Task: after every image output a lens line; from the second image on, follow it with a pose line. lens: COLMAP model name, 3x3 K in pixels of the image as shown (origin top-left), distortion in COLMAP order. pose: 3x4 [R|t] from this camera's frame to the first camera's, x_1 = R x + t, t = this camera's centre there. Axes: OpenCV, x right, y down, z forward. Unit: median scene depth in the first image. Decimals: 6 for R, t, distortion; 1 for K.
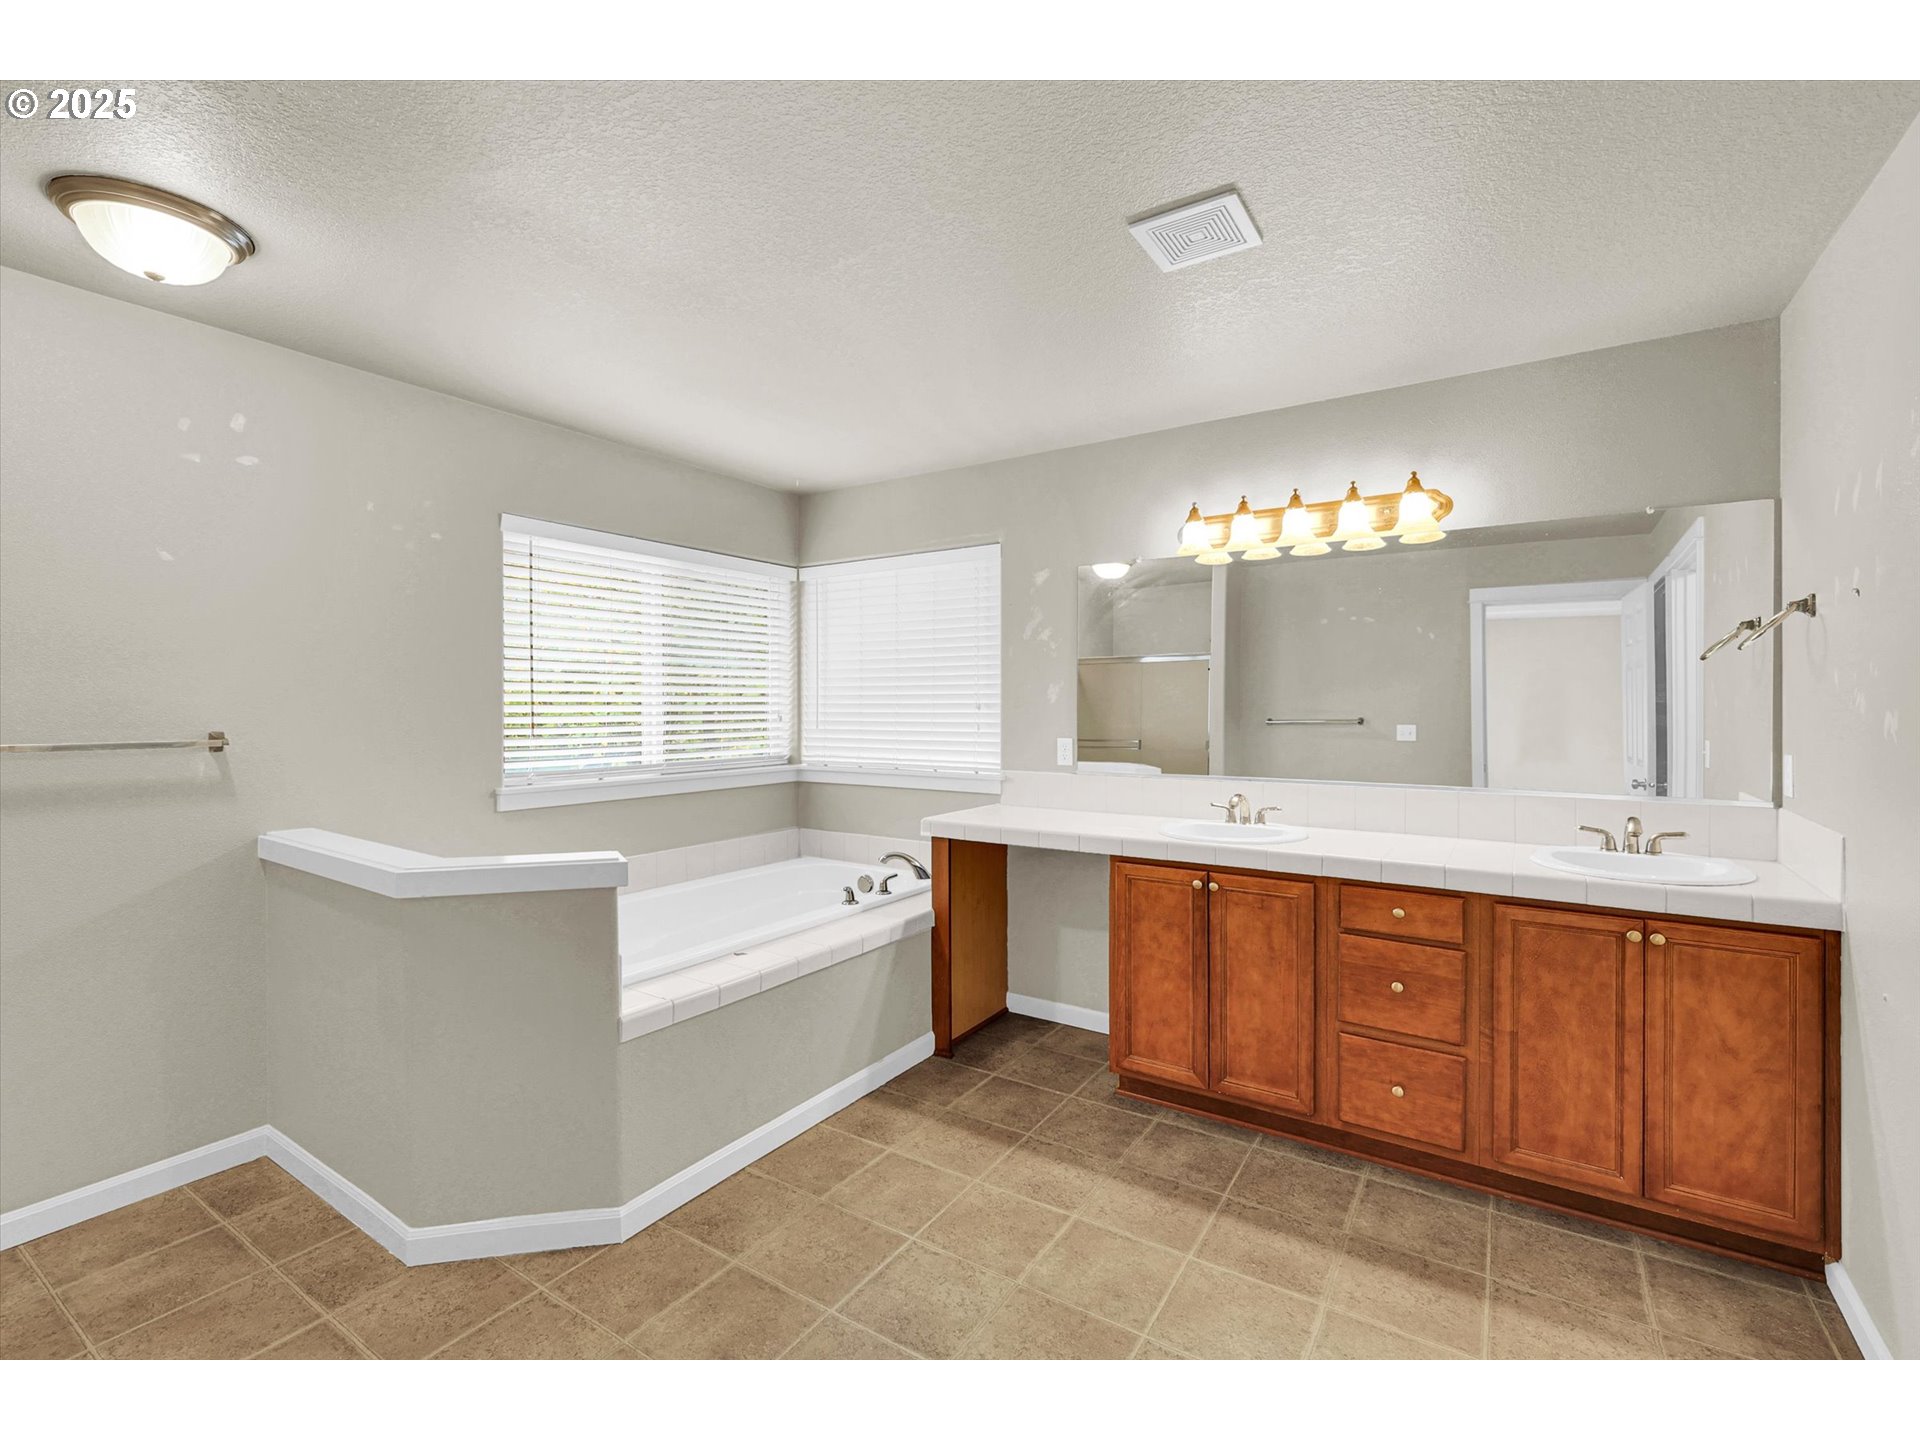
lens RADIAL K [[875.5, 0, 954.1], [0, 875.5, 714.5], [0, 0, 1]] dist [-0.000926, -0.000143]
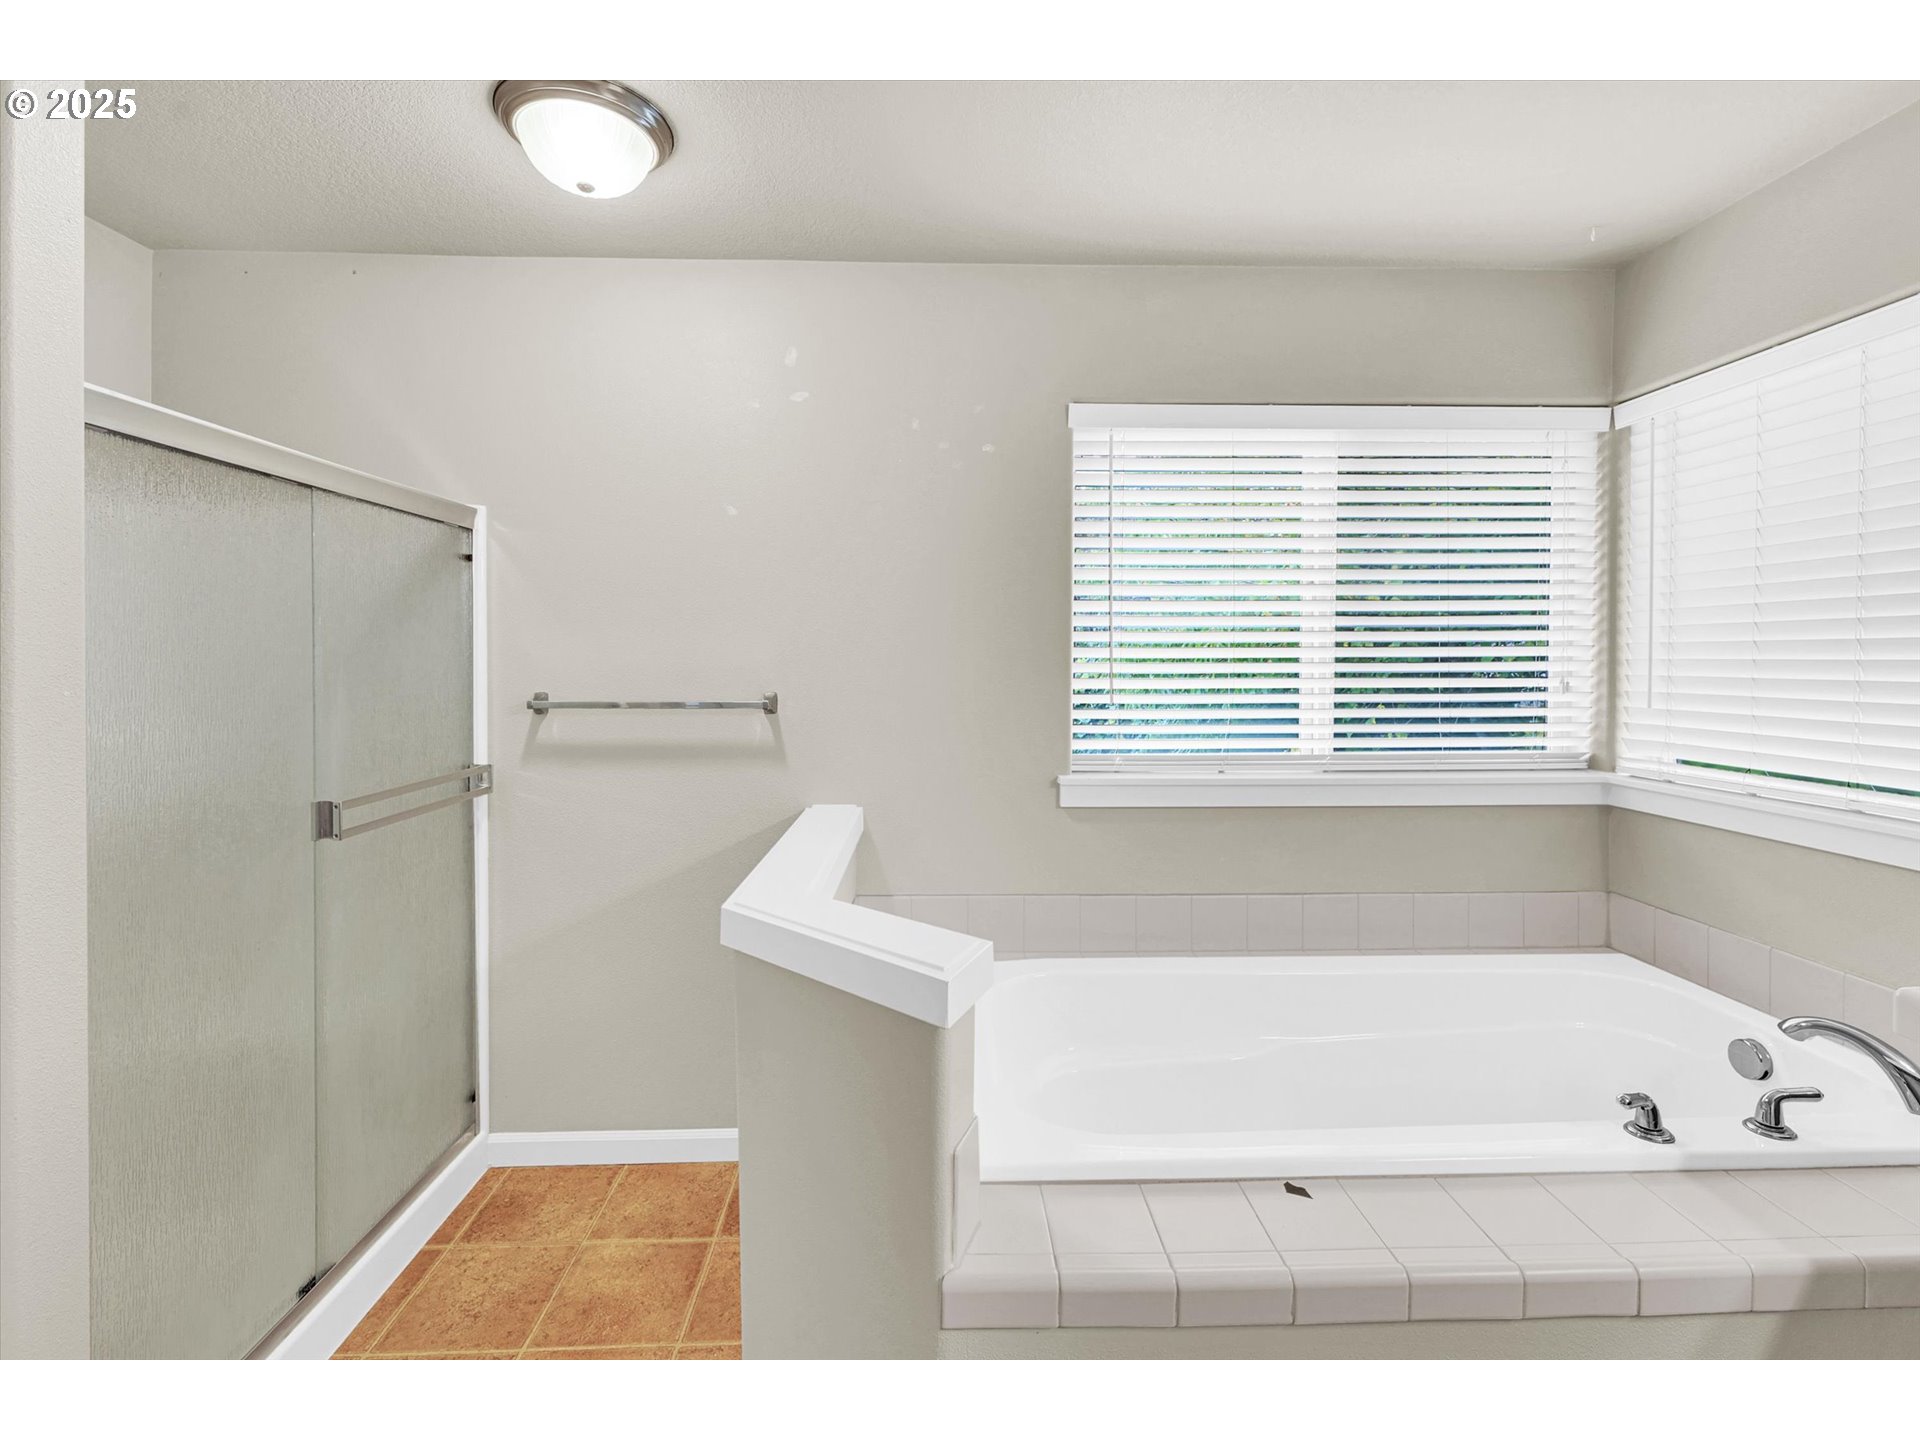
lens RADIAL K [[874.8, 0, 957.4], [0, 874.8, 668.6], [0, 0, 1]] dist [0.002718, 0.000167]
pose [[0.590210, 0.005305, -0.807232, 0.029350], [-0.005637, 0.999981, 0.002450, -0.009421], [0.807230, 0.003105, 0.590229, 0.592073]]
